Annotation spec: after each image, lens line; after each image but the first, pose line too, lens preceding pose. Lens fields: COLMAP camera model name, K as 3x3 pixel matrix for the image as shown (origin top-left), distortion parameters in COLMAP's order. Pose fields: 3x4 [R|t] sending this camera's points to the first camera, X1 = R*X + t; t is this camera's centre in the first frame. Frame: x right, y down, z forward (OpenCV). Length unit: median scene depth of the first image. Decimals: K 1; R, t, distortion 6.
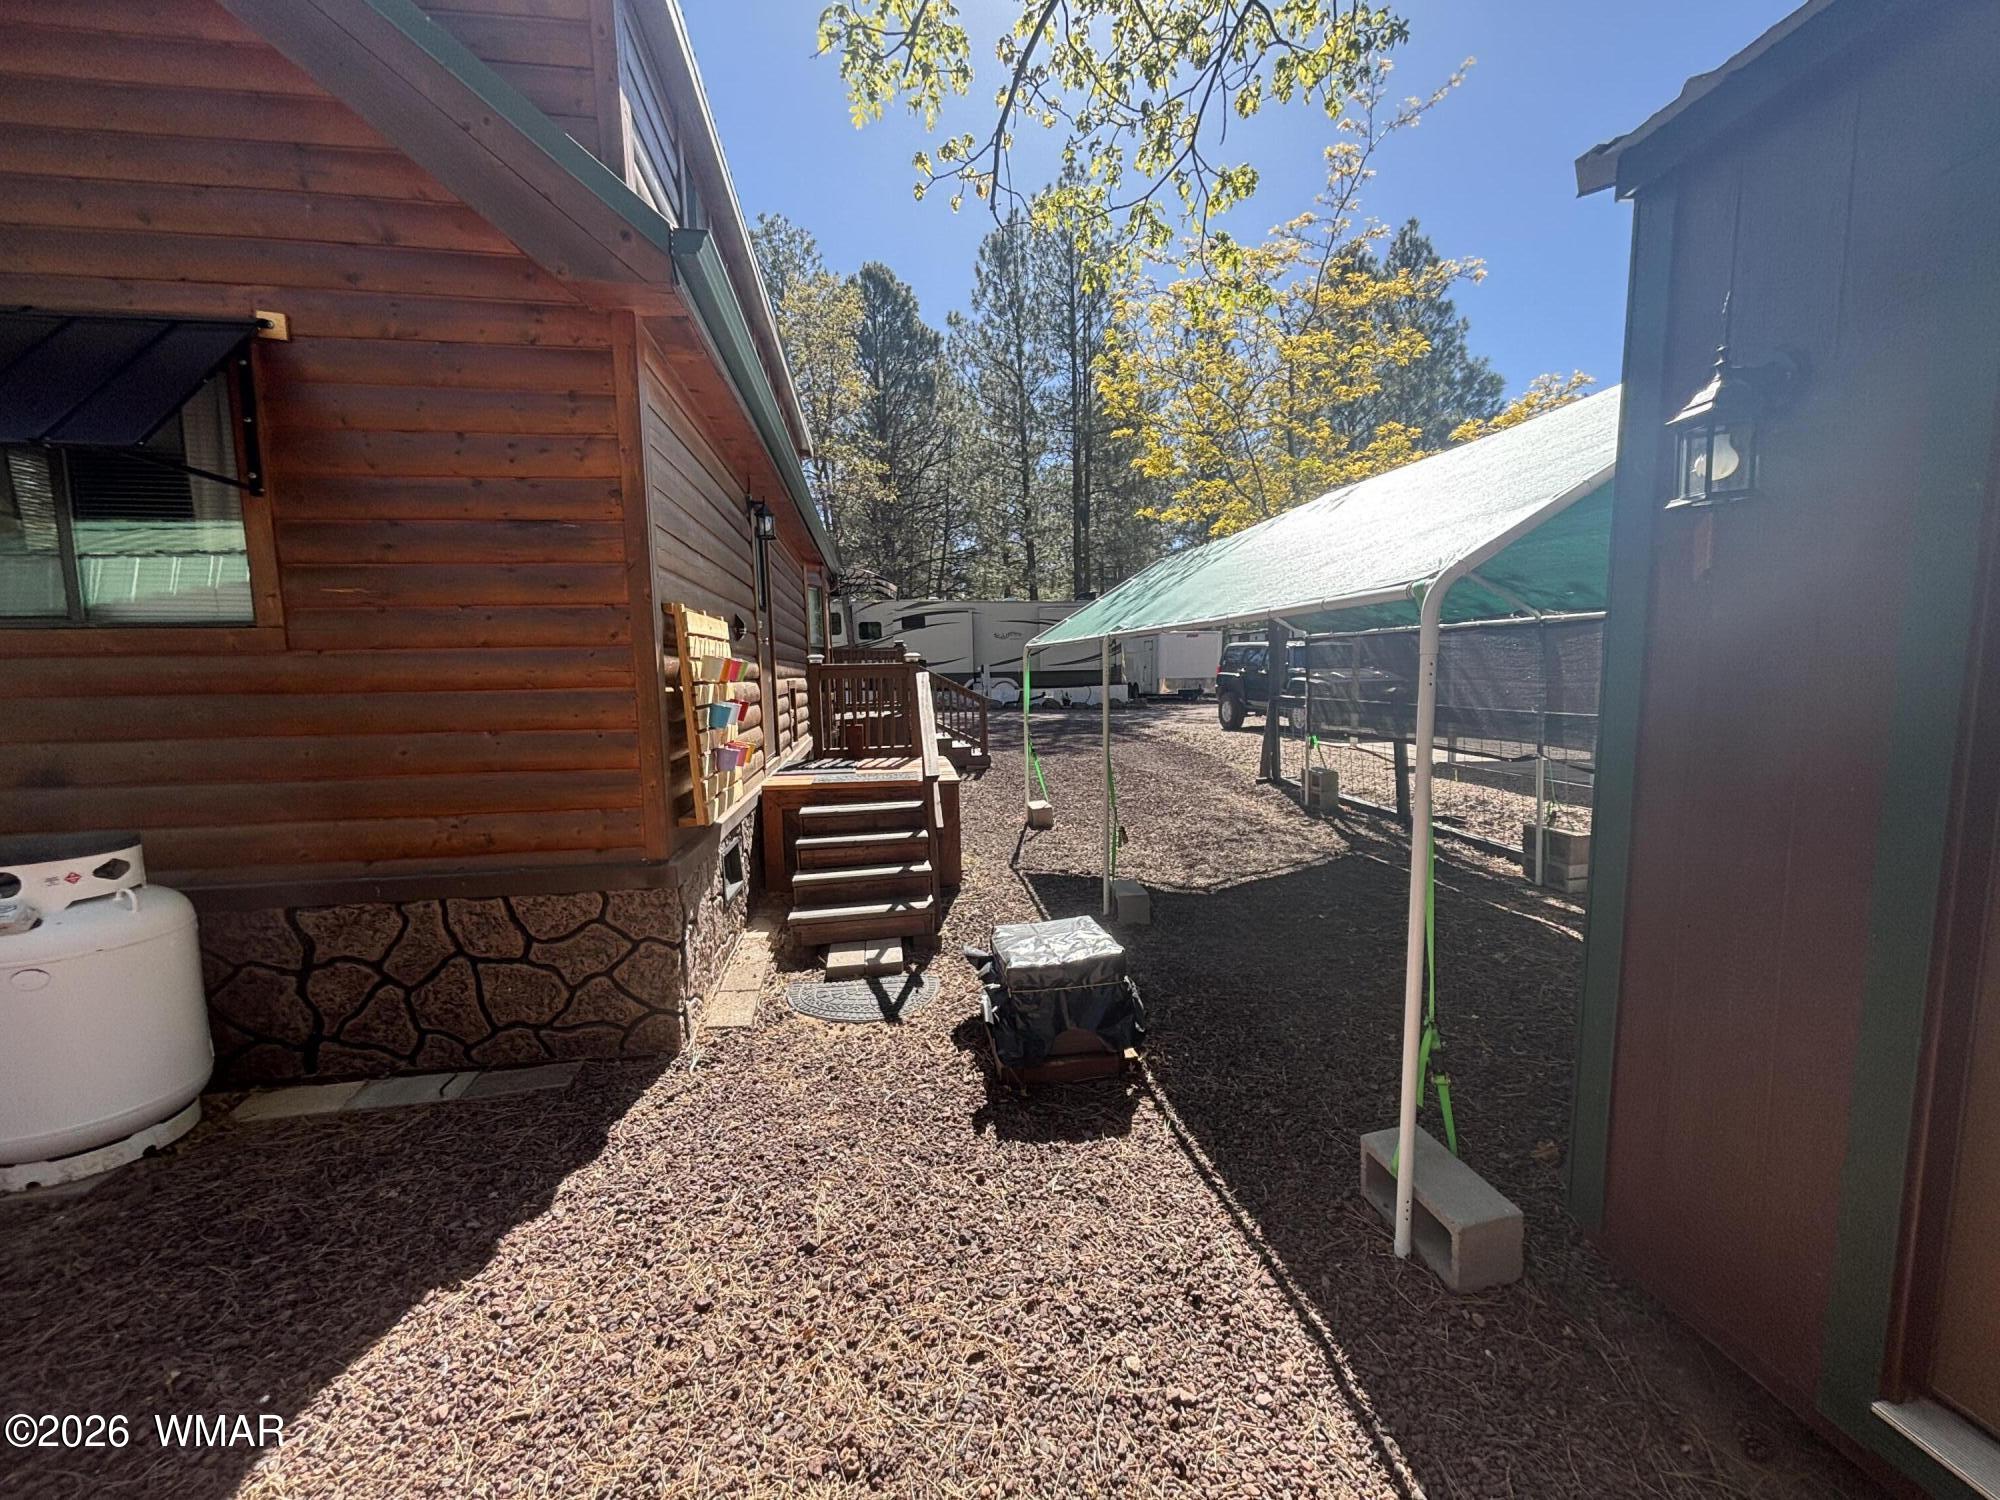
lens RADIAL K [[807.9, 0, 1002.8], [0, 807.9, 756.1], [0, 0, 1]] dist [0.002242, 0.000209]
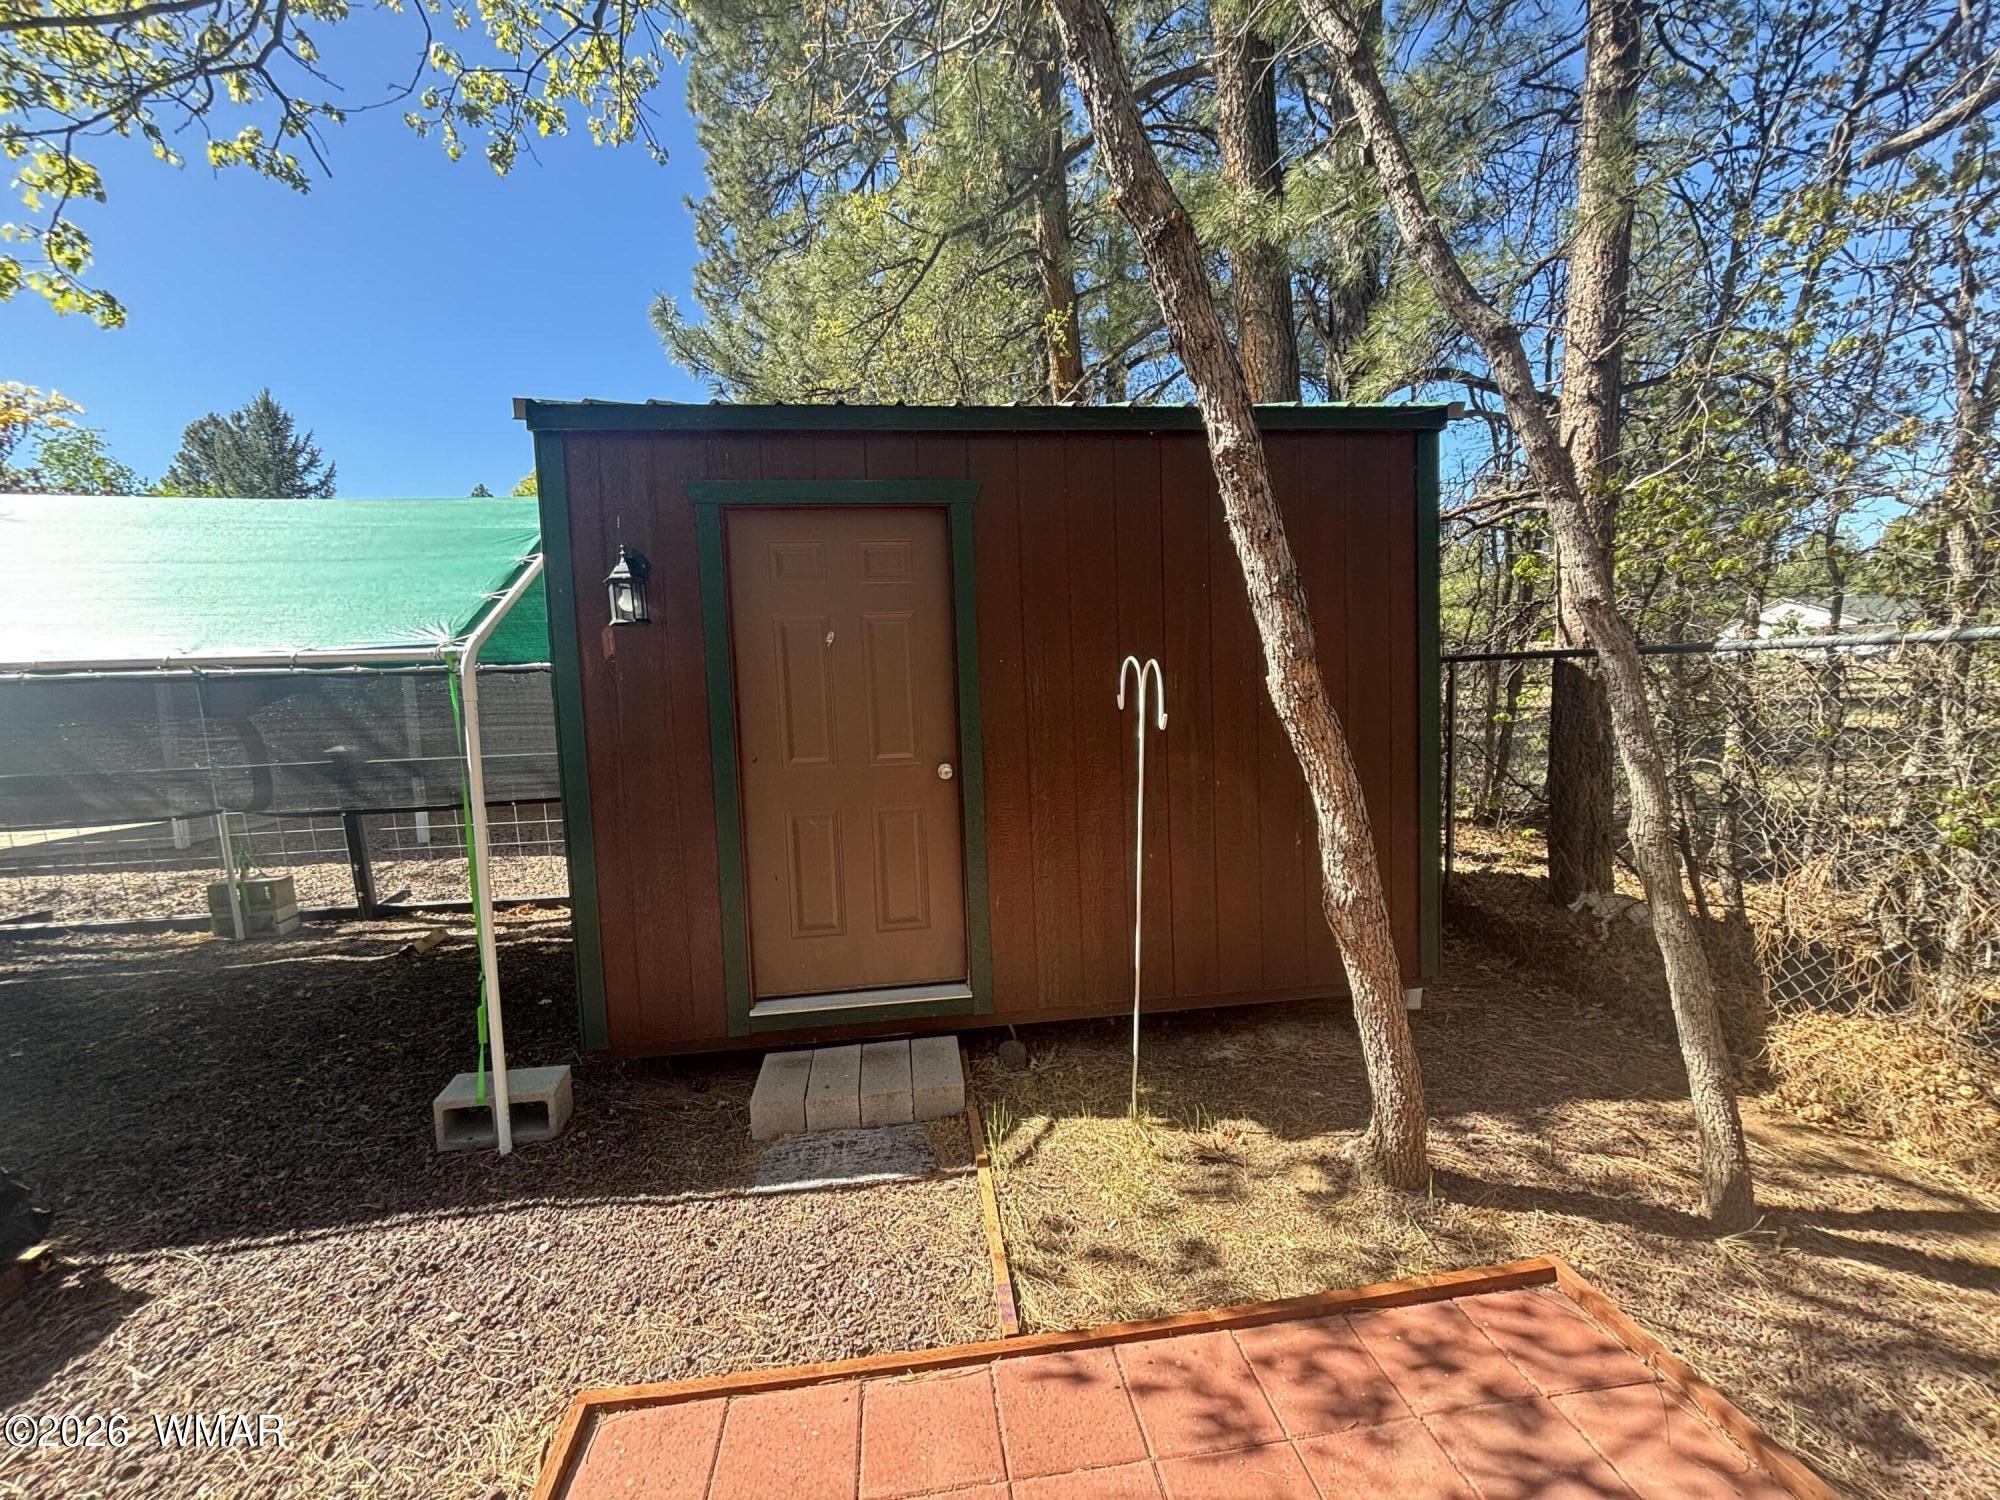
lens RADIAL K [[807.9, 0, 998.5], [0, 807.9, 747.9], [0, 0, 1]] dist [0.002242, 0.000209]
pose [[0.001713, -0.056696, 0.998390, -0.655062], [0.139939, 0.988581, 0.055899, 0.001744], [-0.990159, 0.139618, 0.009628, 0.081069]]
